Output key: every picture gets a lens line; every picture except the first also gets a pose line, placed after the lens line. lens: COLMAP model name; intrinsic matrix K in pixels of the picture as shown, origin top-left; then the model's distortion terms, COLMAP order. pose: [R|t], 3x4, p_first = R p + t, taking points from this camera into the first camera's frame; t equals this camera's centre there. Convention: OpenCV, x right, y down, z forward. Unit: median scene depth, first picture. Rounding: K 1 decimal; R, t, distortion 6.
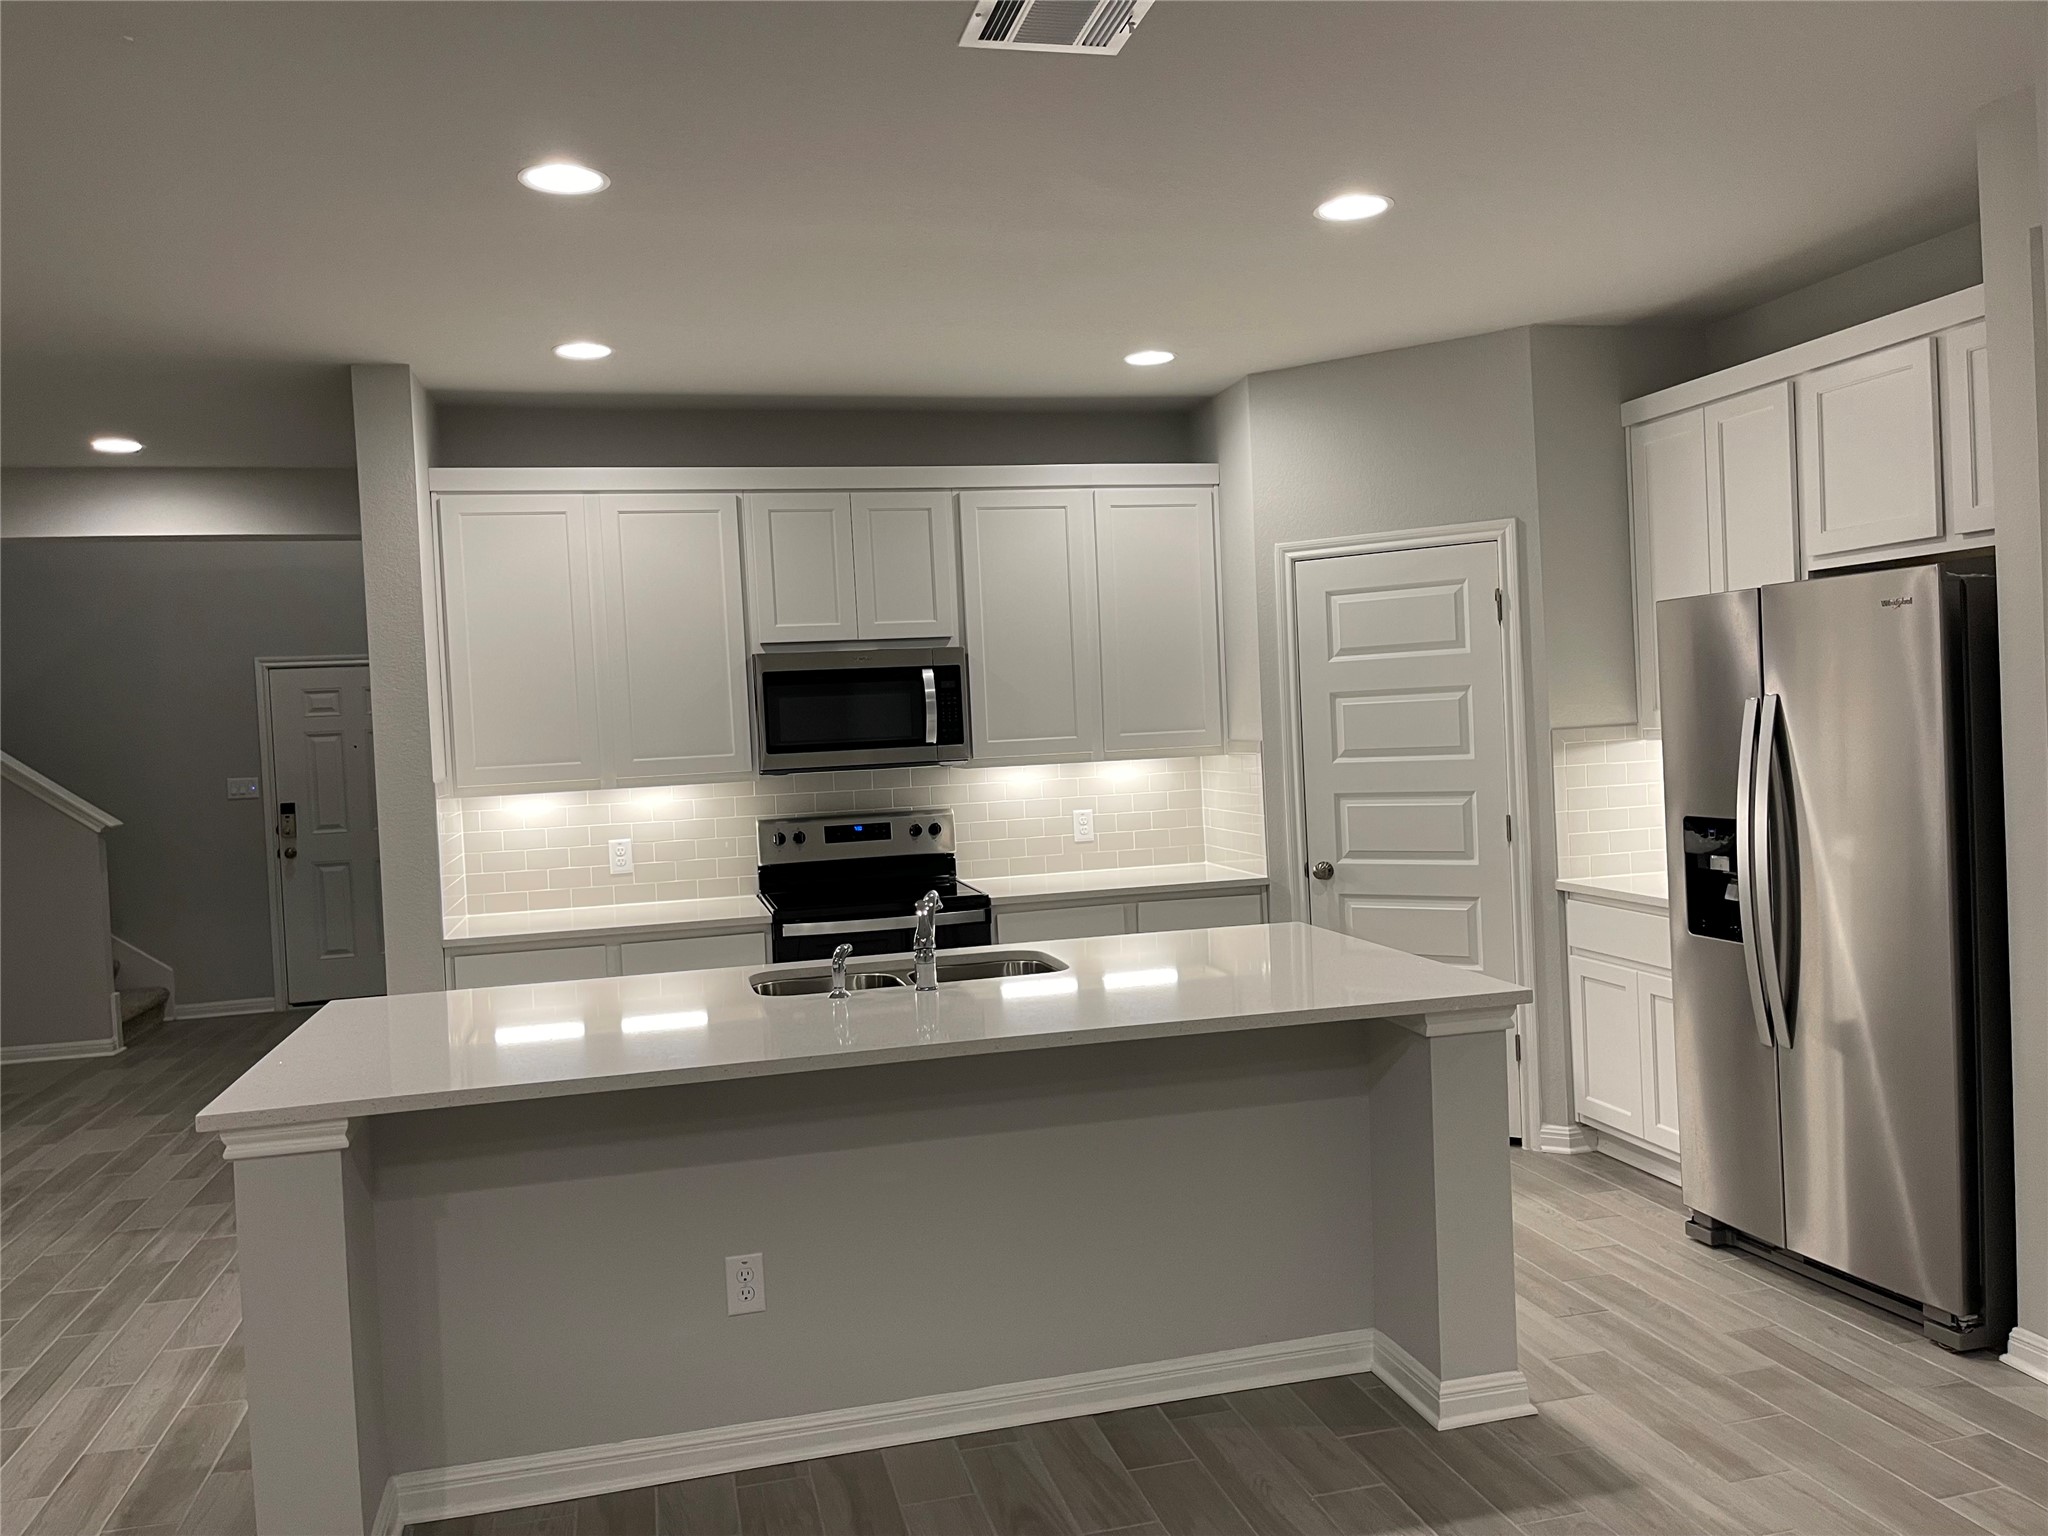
lens RADIAL K [[1561.2, 0, 1023.7], [0, 1561.2, 764.8], [0, 0, 1]] dist [0.009788, -0.003313]
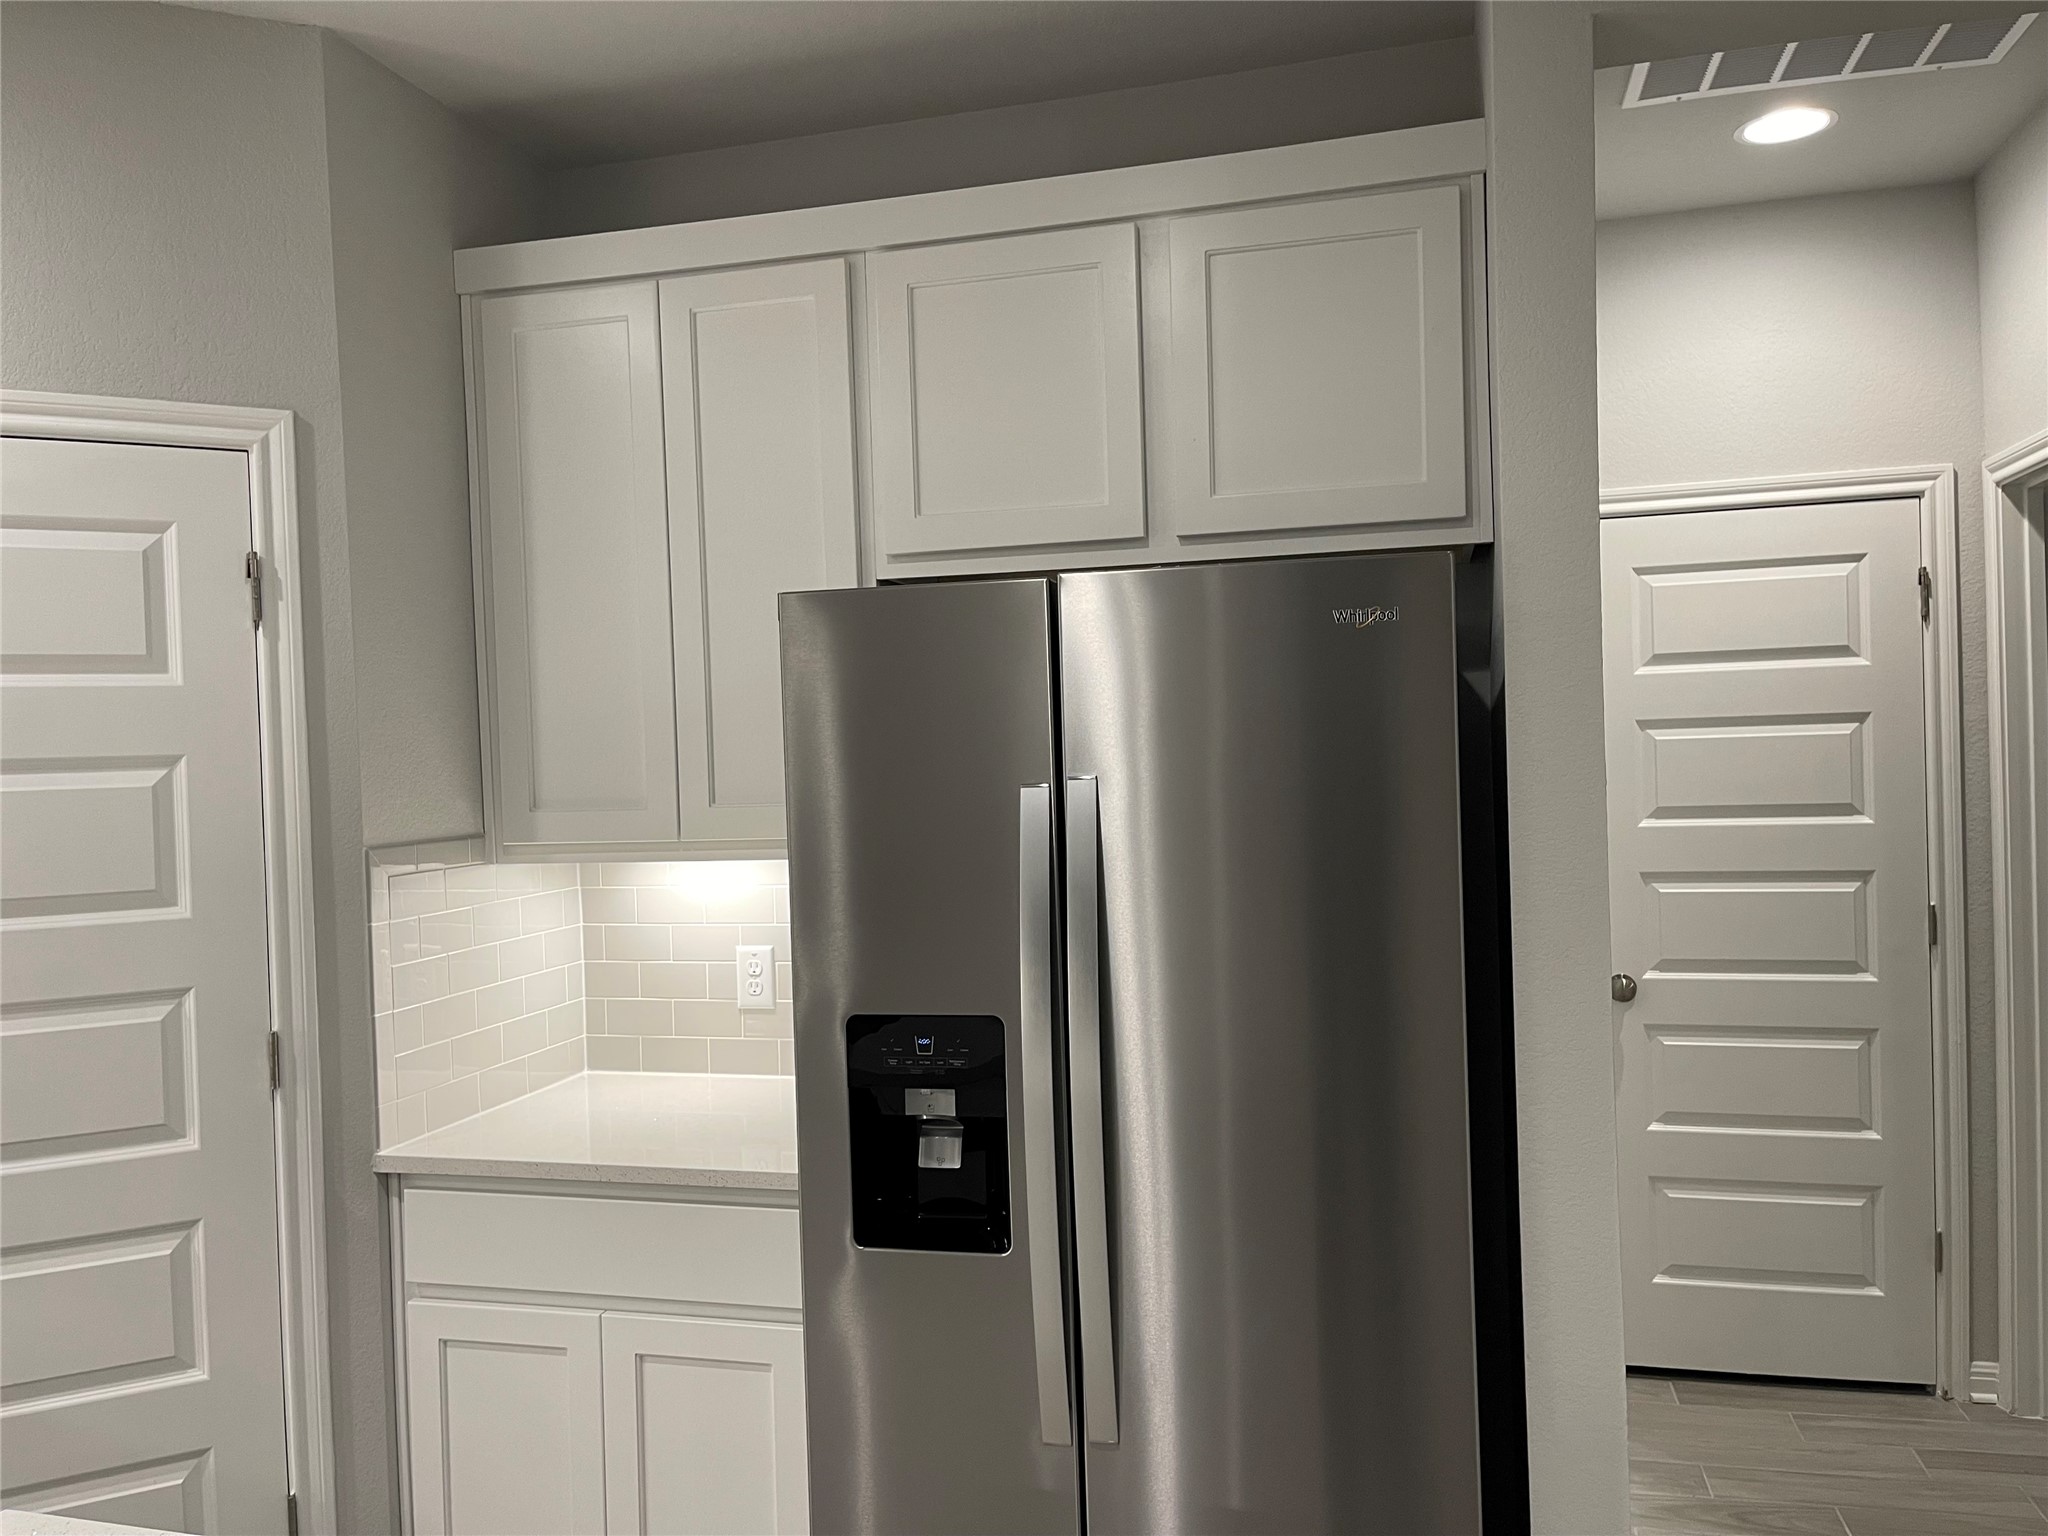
lens RADIAL K [[1561.2, 0, 1027.1], [0, 1561.2, 766.4], [0, 0, 1]] dist [0.009788, -0.003313]
pose [[0.477086, 0.025029, 0.878500, 0.001406], [0.032980, 0.998380, -0.046355, -0.018698], [-0.878238, 0.051088, 0.475487, 0.576403]]
